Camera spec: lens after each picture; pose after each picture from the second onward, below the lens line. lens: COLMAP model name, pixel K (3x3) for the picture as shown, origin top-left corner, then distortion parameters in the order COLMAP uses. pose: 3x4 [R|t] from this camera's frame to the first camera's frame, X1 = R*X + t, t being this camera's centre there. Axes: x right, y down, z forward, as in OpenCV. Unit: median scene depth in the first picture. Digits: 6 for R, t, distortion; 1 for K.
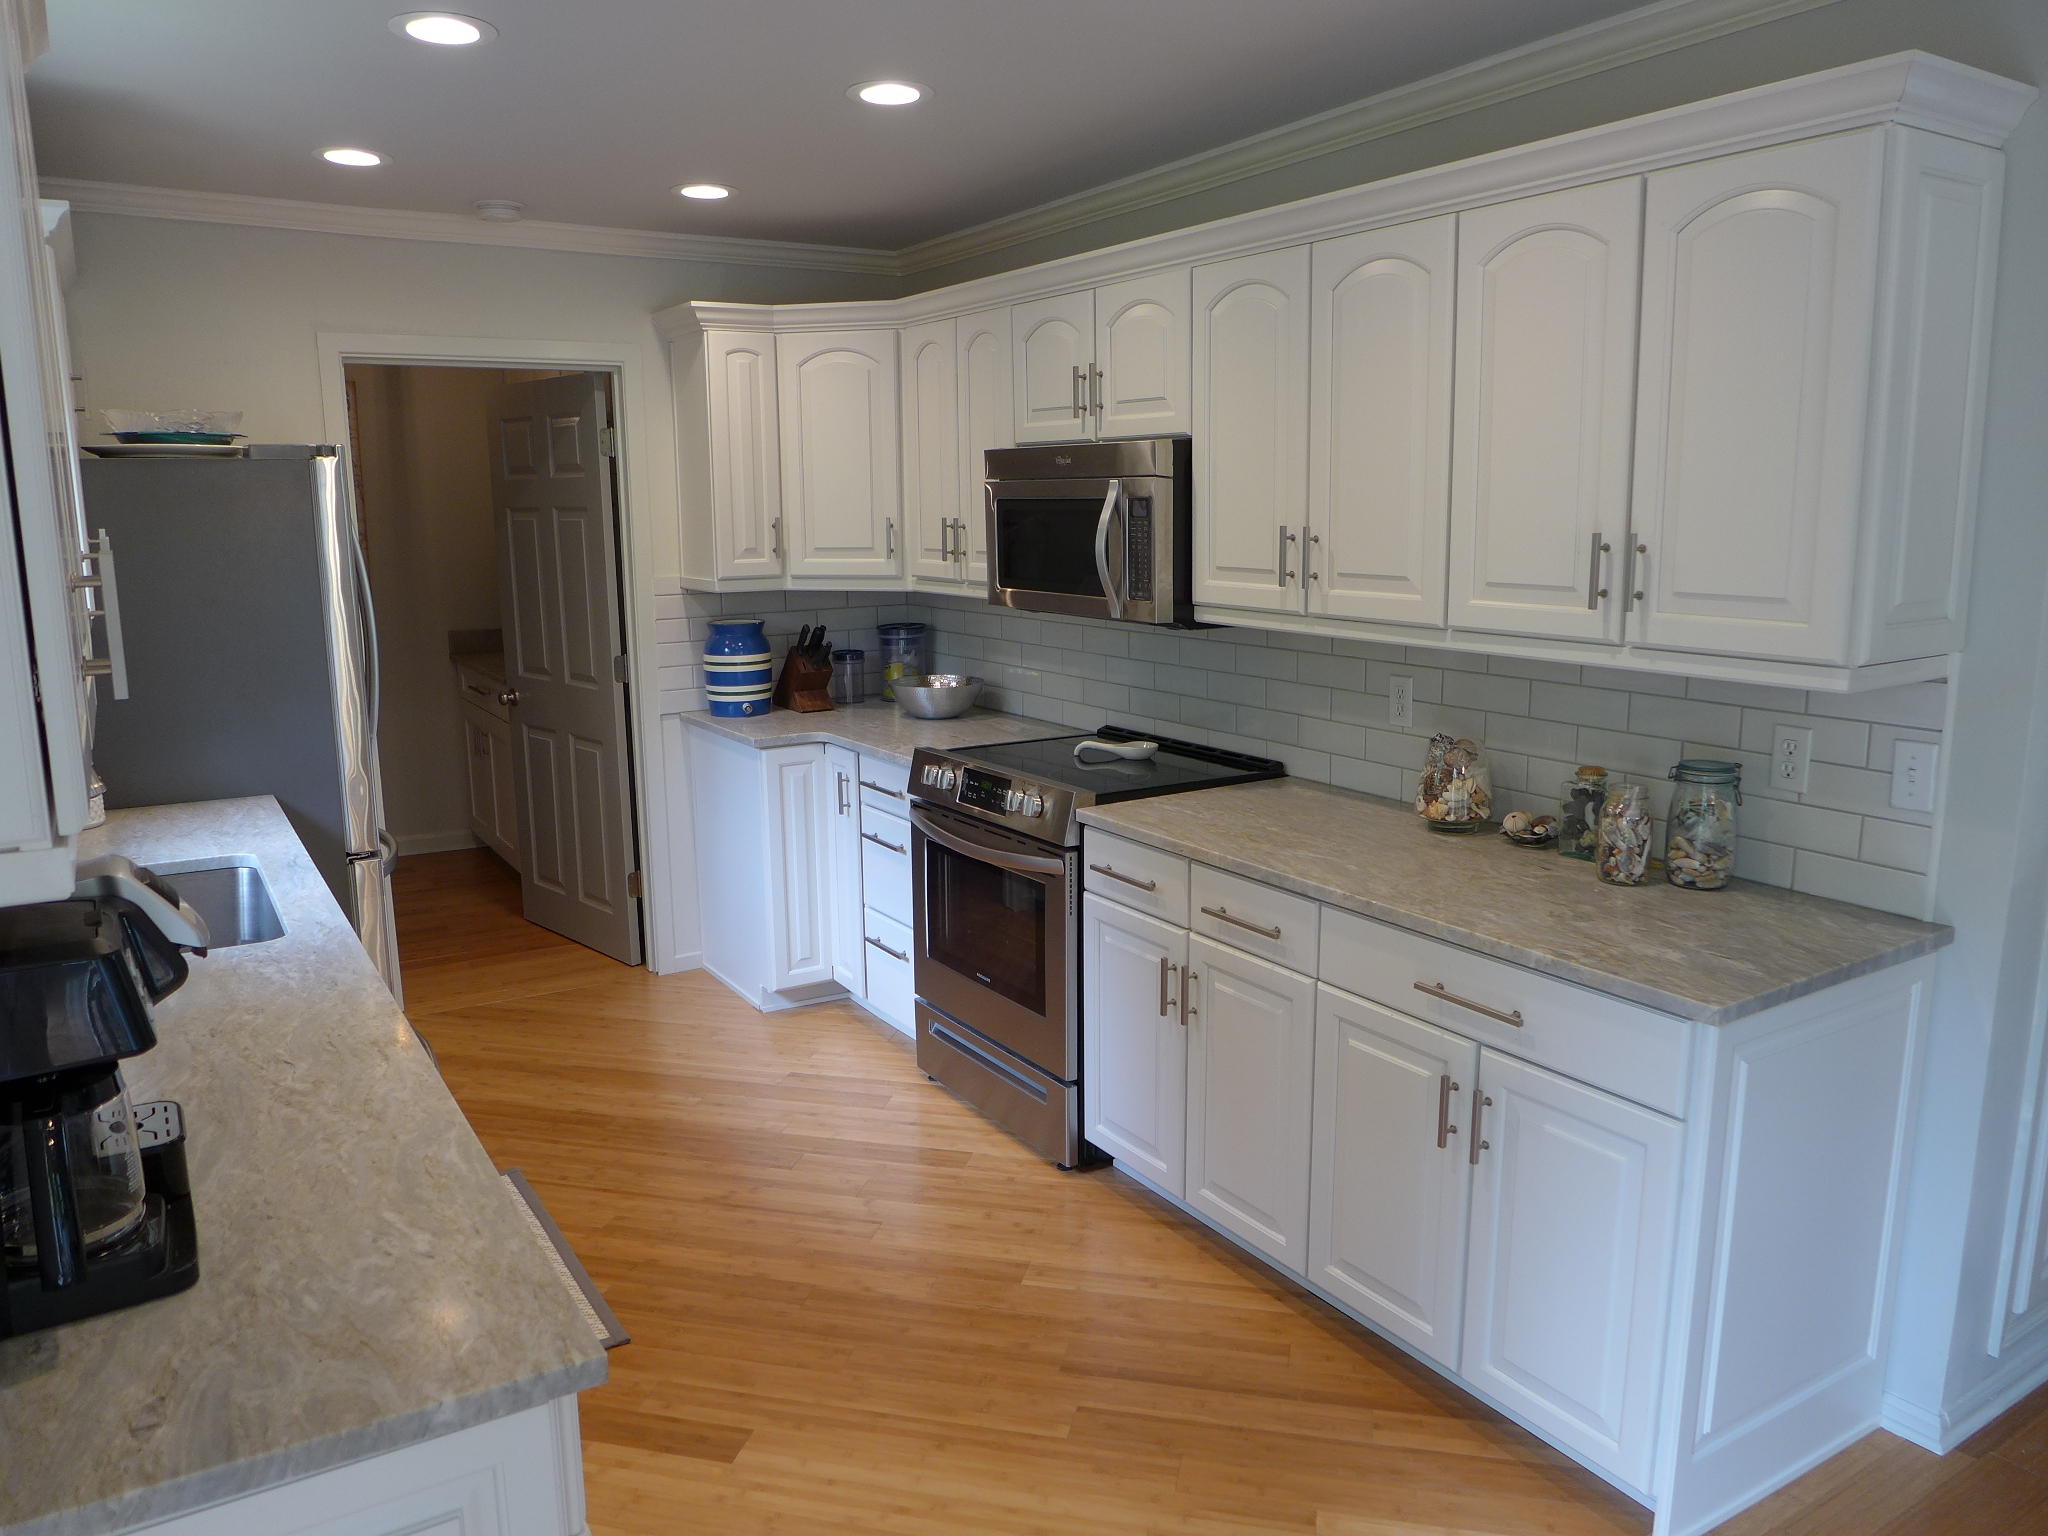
lens RADIAL K [[1465.2, 0, 981.5], [0, 1465.2, 762.0], [0, 0, 1]] dist [-0.050049, 0.013213]
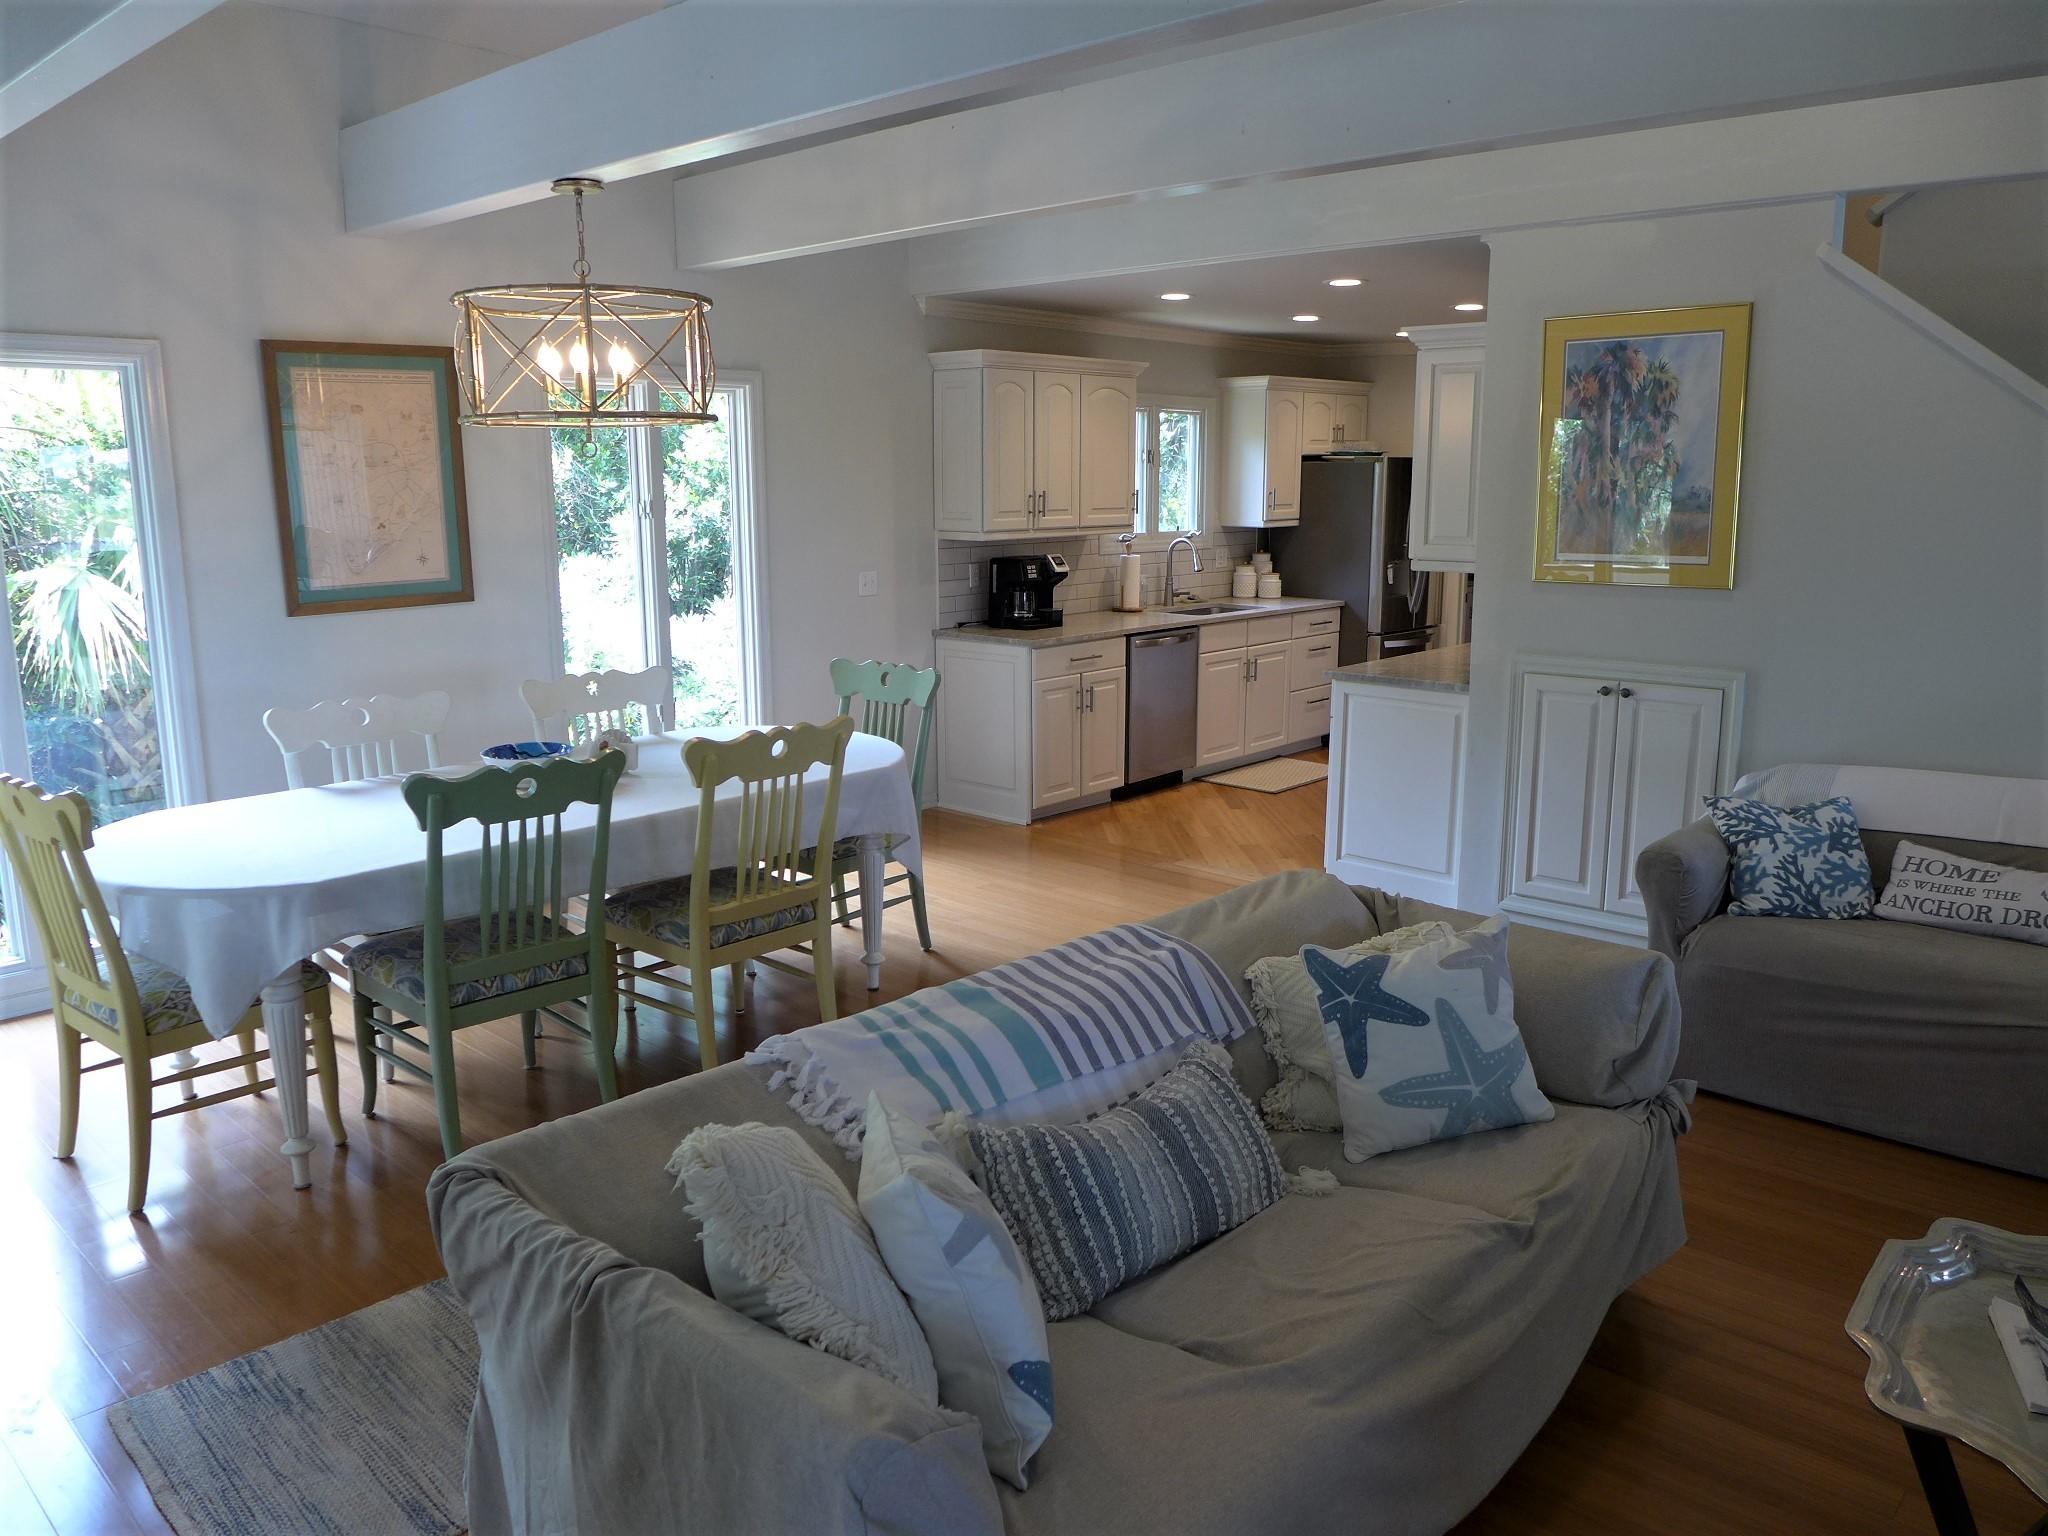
lens RADIAL K [[1465.2, 0, 1030.2], [0, 1465.2, 753.0], [0, 0, 1]] dist [-0.050049, 0.013213]
pose [[0.286040, 0.192564, -0.938669, 1.590832], [-0.175557, 0.973550, 0.146222, 0.004834], [0.941998, 0.122965, 0.312280, -0.213472]]
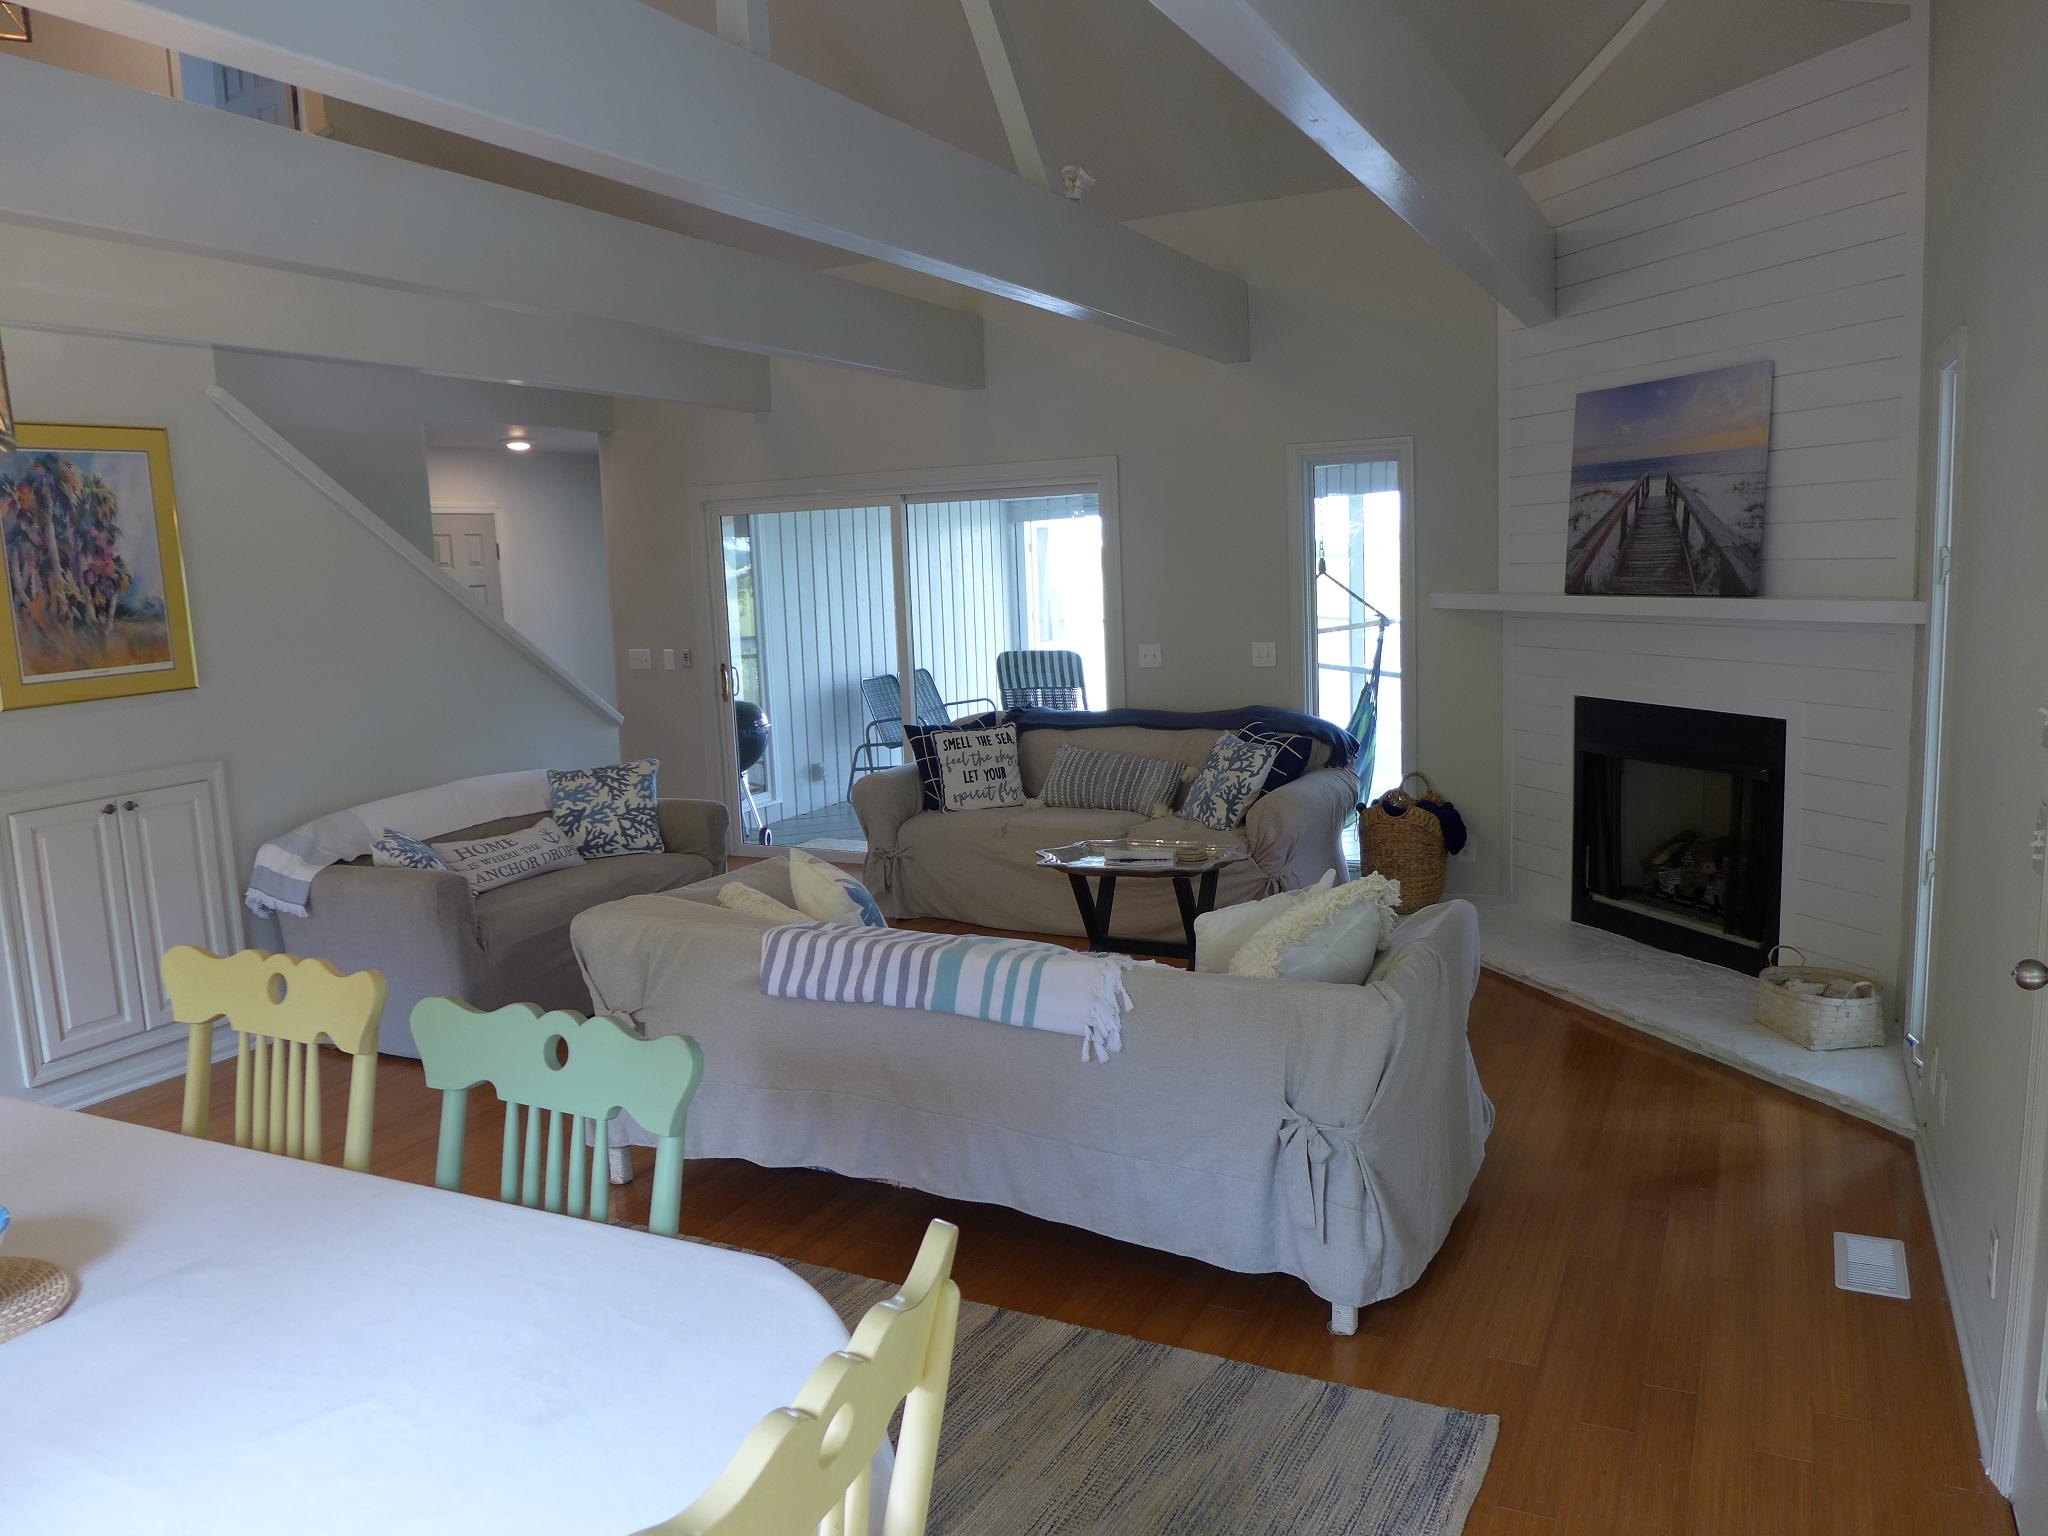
lens RADIAL K [[1465.2, 0, 1017.9], [0, 1465.2, 765.5], [0, 0, 1]] dist [-0.050049, 0.013213]
pose [[0.850517, -0.091052, 0.518006, 0.564816], [0.120891, 0.992374, -0.024058, 0.134493], [-0.511865, 0.083084, 0.855039, -0.787341]]
